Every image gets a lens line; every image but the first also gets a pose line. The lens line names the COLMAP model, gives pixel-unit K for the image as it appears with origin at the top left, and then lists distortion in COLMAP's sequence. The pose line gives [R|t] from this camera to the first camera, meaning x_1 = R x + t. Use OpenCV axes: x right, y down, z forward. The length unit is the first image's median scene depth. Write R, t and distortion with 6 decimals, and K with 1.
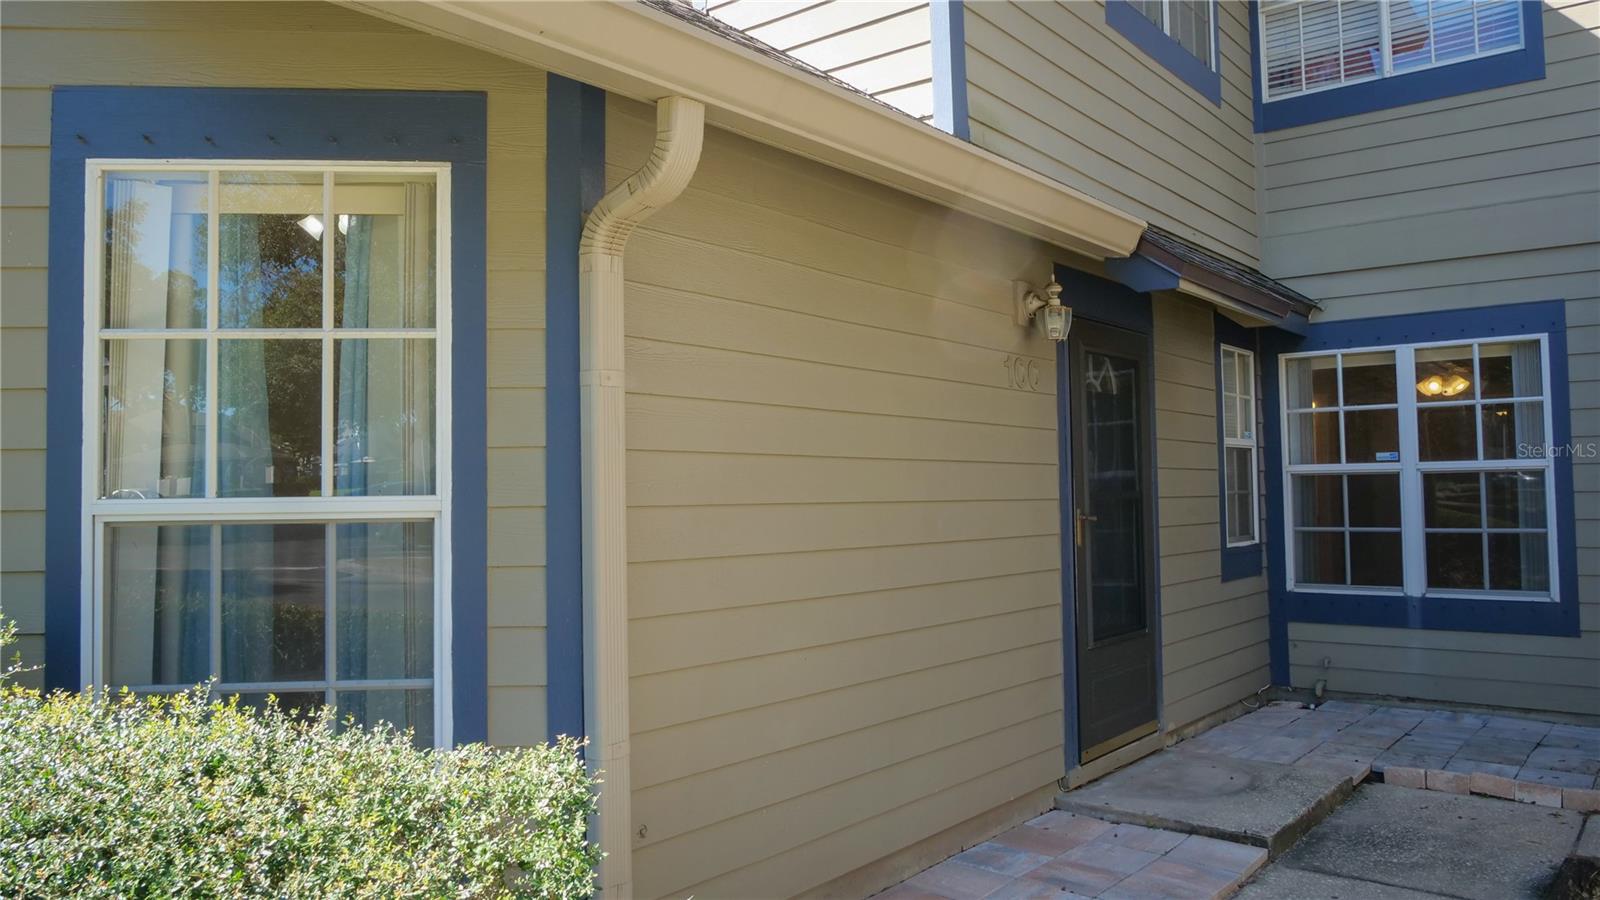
lens RADIAL K [[1143.8, 0, 800.3], [0, 1143.8, 449.9], [0, 0, 1]] dist [-0.058786, 0.024536]
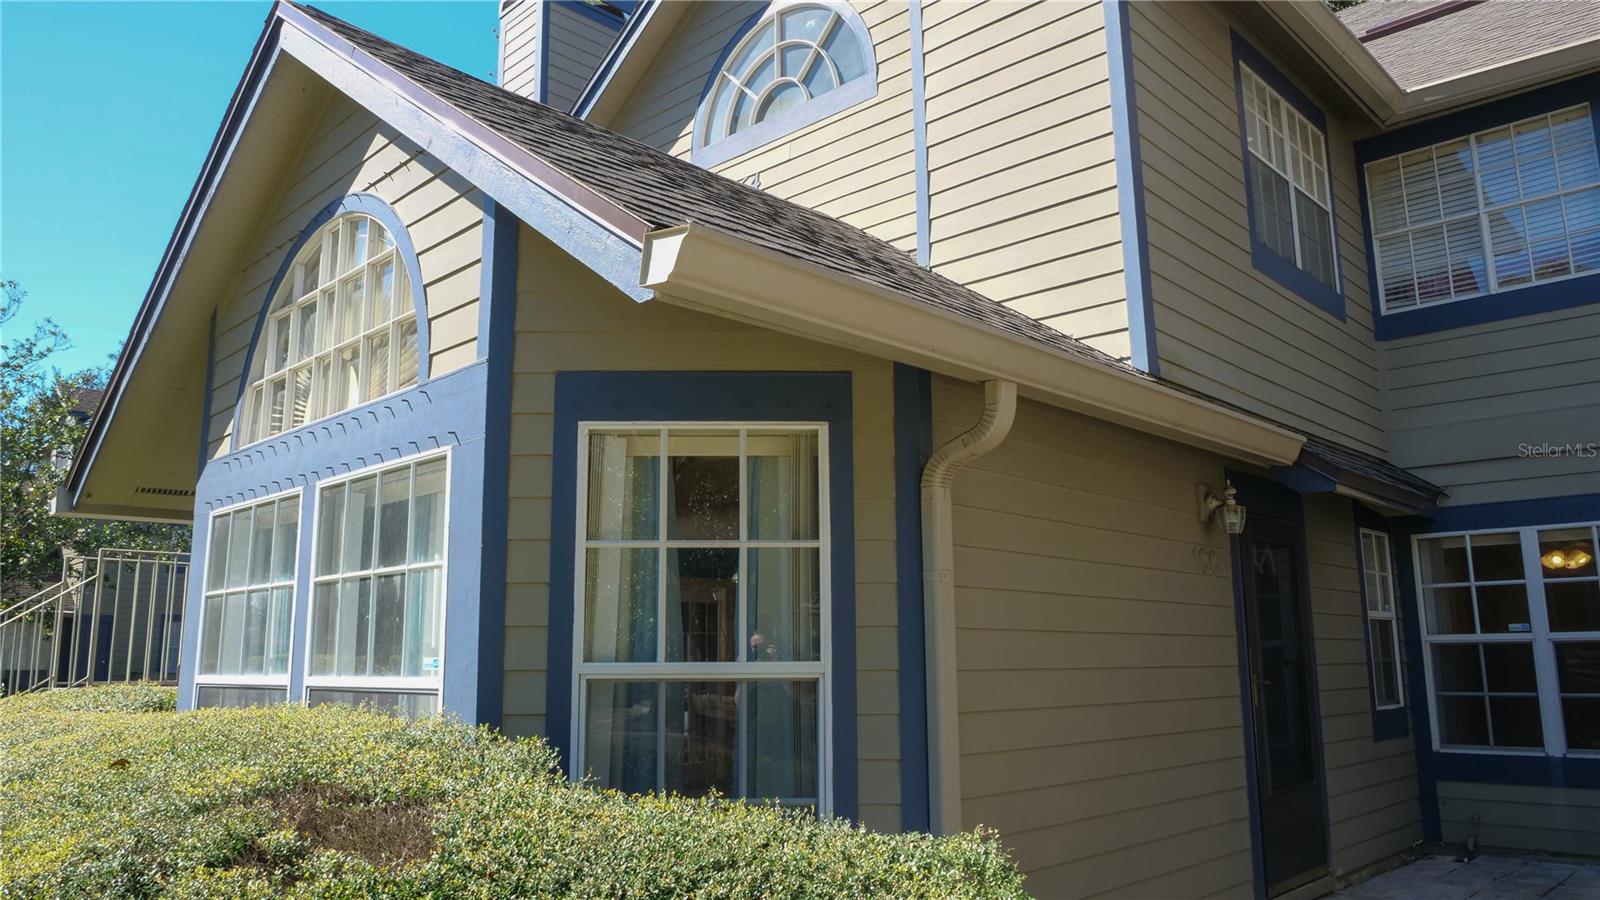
lens RADIAL K [[1143.8, 0, 793.9], [0, 1143.8, 447.3], [0, 0, 1]] dist [-0.058786, 0.024536]
pose [[0.996656, -0.008106, -0.081309, -0.137176], [-0.003804, 0.989386, -0.145265, -0.008947], [0.081623, 0.145088, 0.986046, -0.233568]]
